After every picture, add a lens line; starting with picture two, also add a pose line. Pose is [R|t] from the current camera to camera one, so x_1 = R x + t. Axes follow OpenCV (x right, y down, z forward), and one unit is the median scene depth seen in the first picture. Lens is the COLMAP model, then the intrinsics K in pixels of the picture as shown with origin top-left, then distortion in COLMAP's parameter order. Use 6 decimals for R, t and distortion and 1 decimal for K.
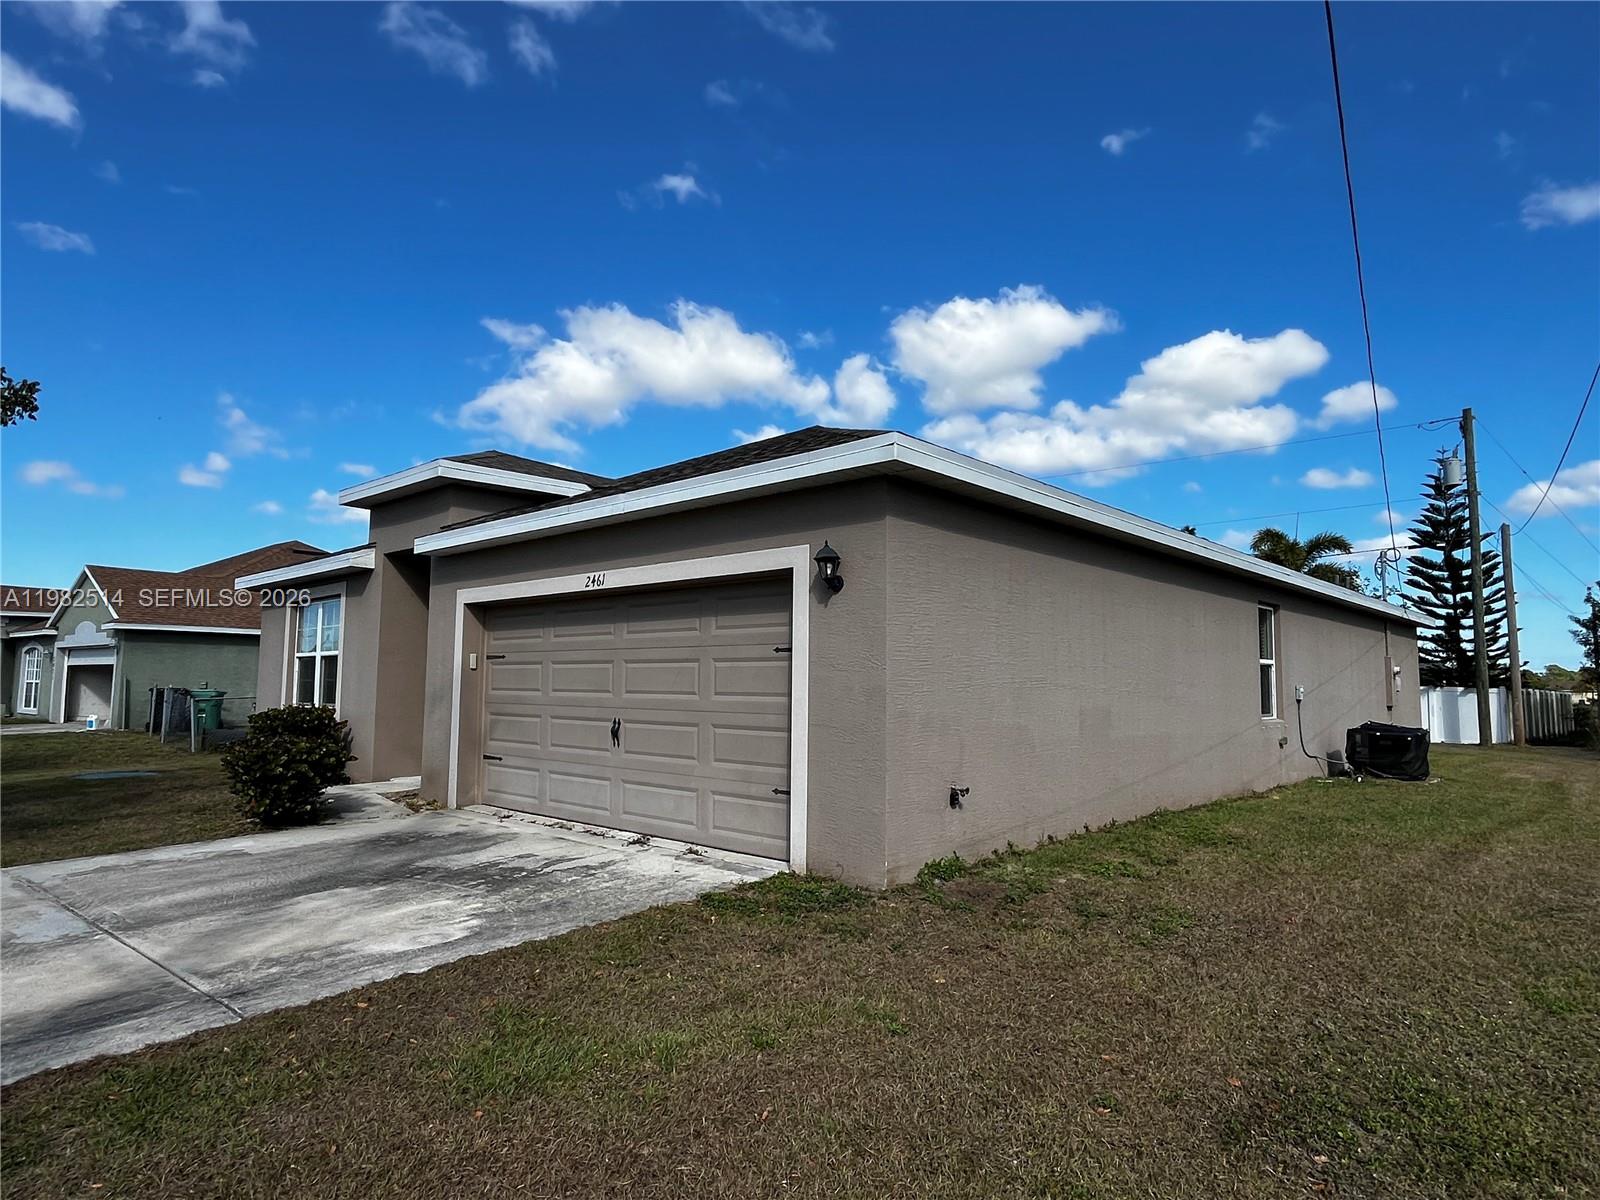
lens RADIAL K [[937.4, 0, 814.1], [0, 937.4, 596.0], [0, 0, 1]] dist [-0.006305, -0.000827]
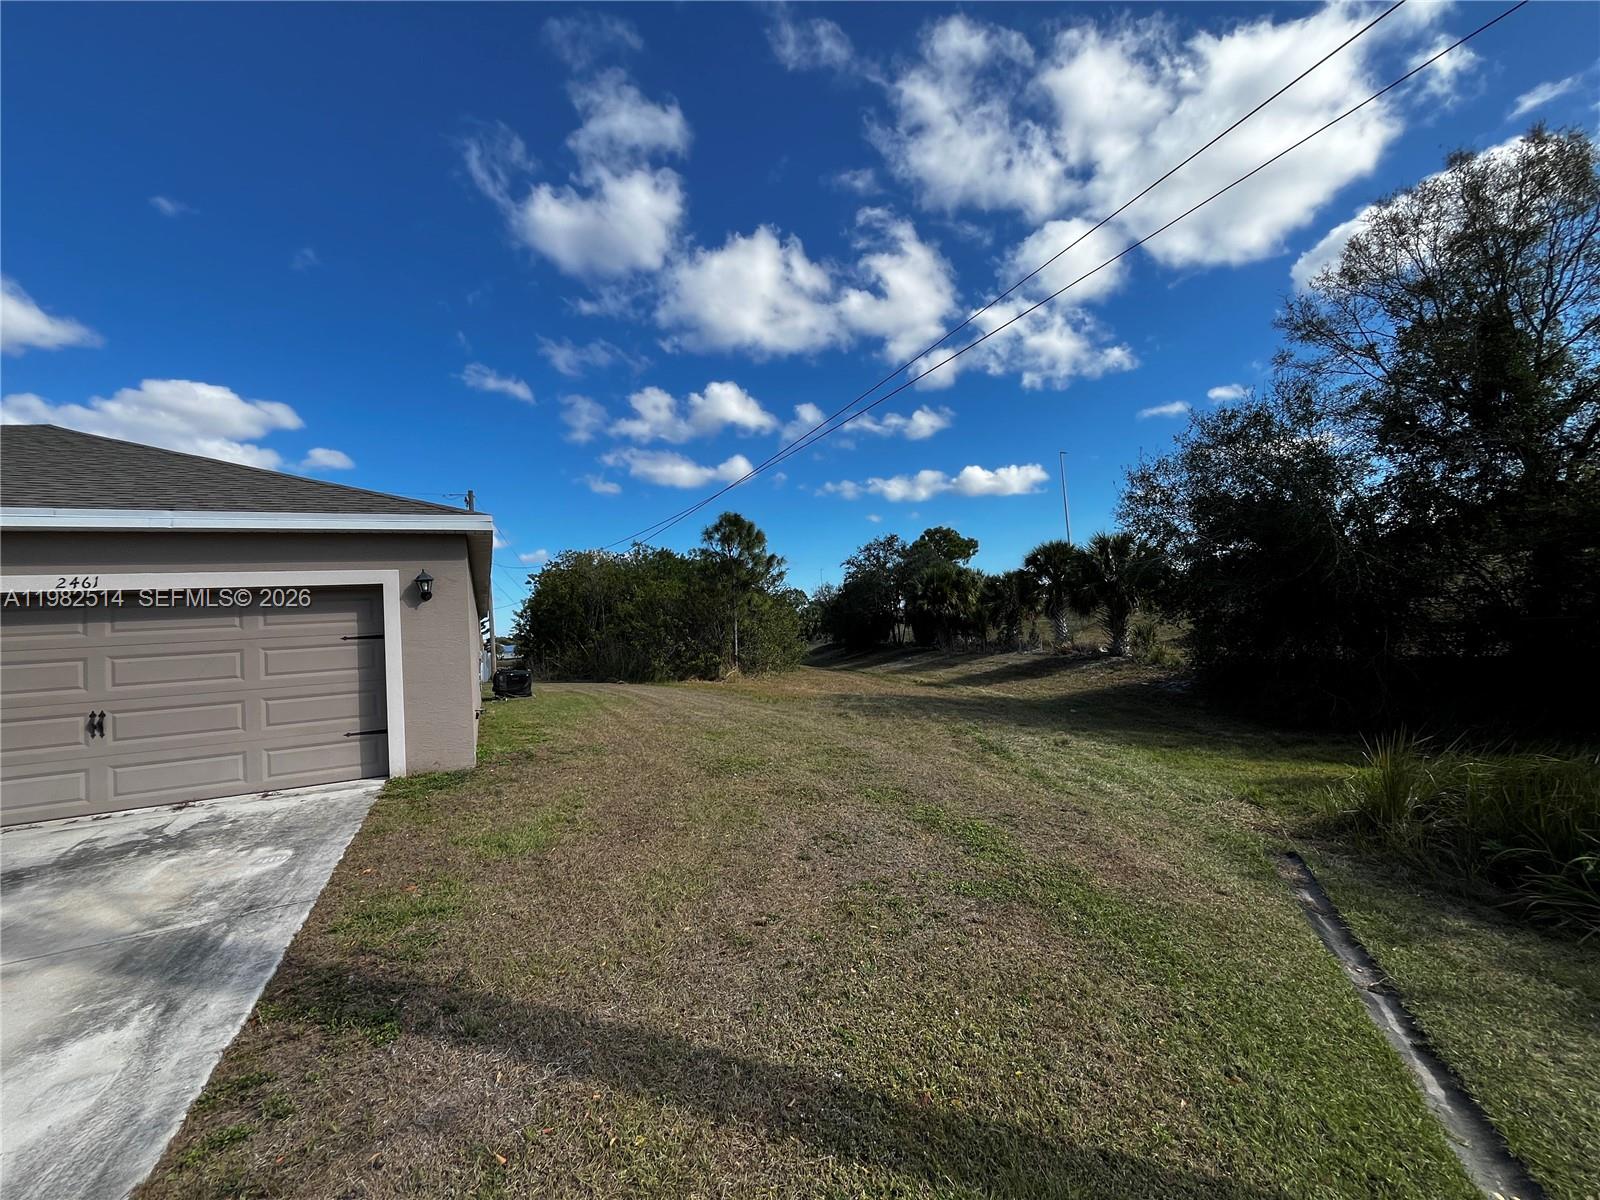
lens RADIAL K [[643.3, 0, 808.3], [0, 643.3, 587.4], [0, 0, 1]] dist [0.007964, 0.000005]
pose [[0.360863, 0.033777, 0.932007, -0.948395], [-0.019678, 0.999397, -0.028600, -0.009676], [-0.932411, -0.008019, 0.361310, -0.043502]]
